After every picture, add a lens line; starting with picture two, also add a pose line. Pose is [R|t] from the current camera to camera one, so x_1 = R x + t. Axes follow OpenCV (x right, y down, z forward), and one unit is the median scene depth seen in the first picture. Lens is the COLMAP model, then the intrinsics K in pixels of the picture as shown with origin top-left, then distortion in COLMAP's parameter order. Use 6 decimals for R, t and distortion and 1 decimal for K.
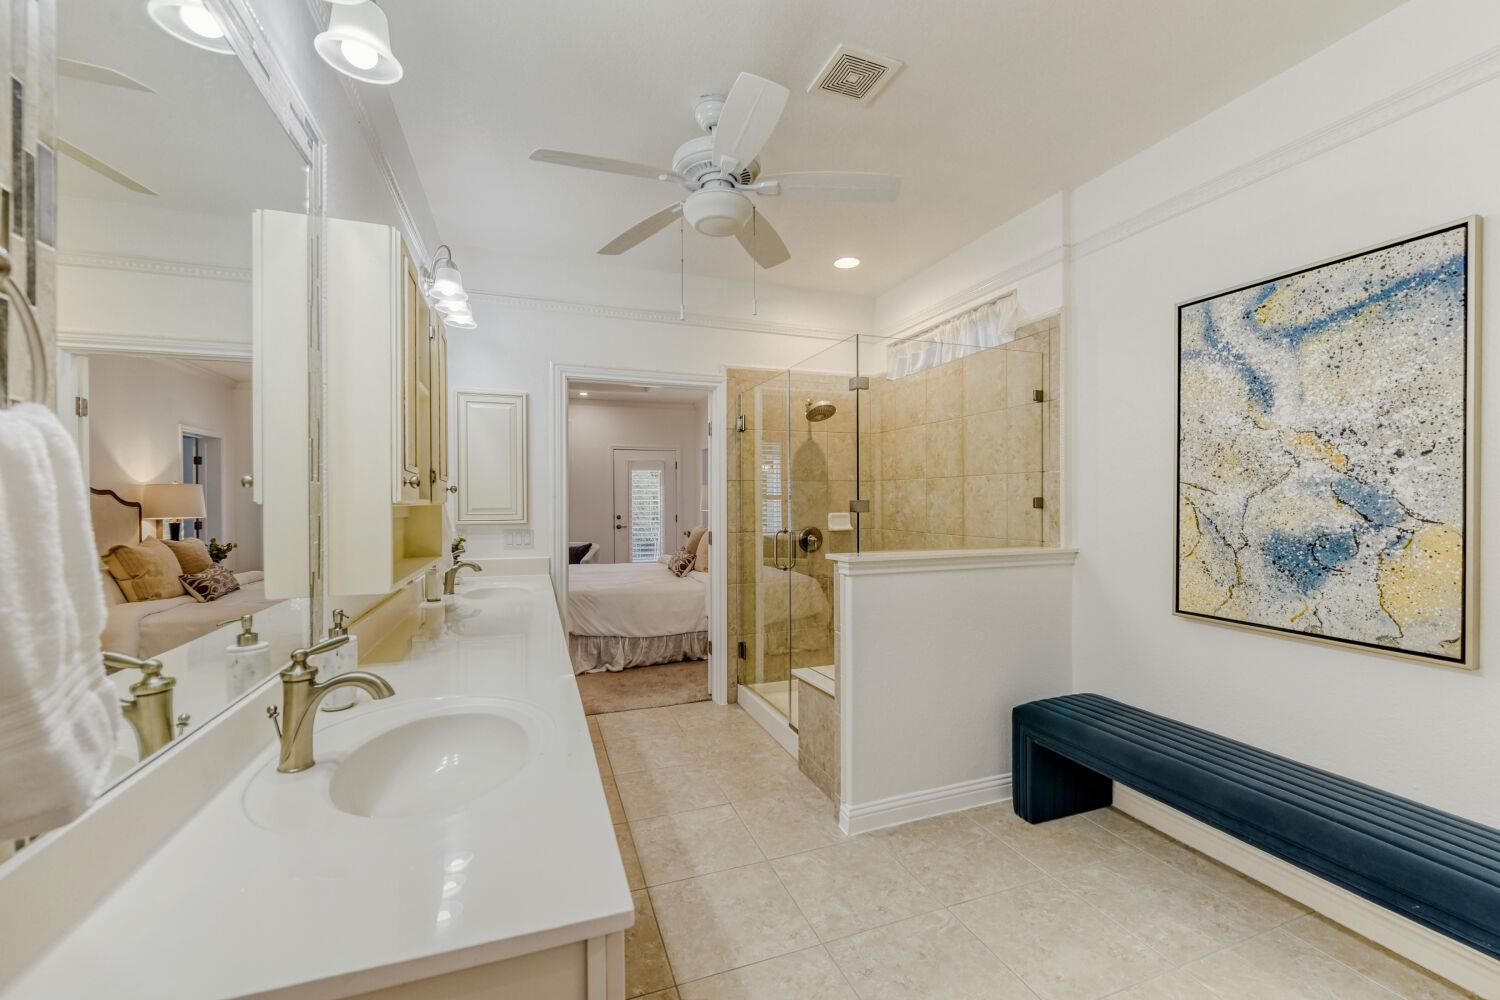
lens RADIAL K [[619.3, 0, 760.8], [0, 619.3, 497.9], [0, 0, 1]] dist [0.001949, -0.000441]
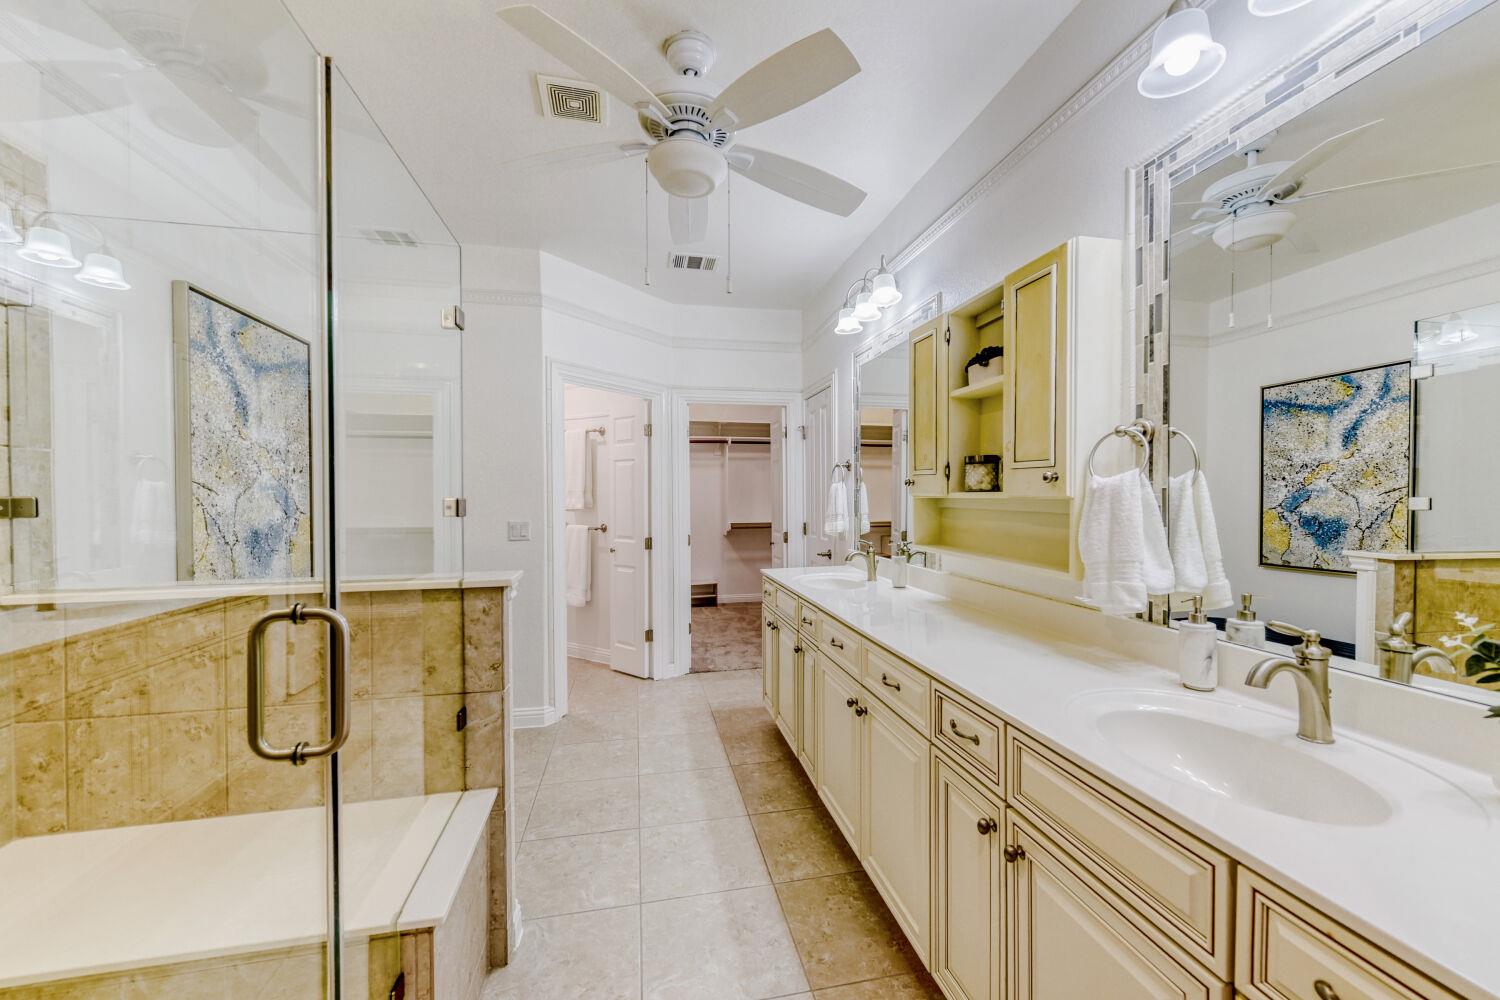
lens RADIAL K [[604.8, 0, 751.6], [0, 604.8, 503.7], [0, 0, 1]] dist [0.001541, 0.000005]
pose [[-0.986579, 0.004922, 0.163209, -0.303268], [0.006616, 0.999930, 0.009837, 0.004568], [-0.163150, 0.010785, -0.986542, 1.909839]]
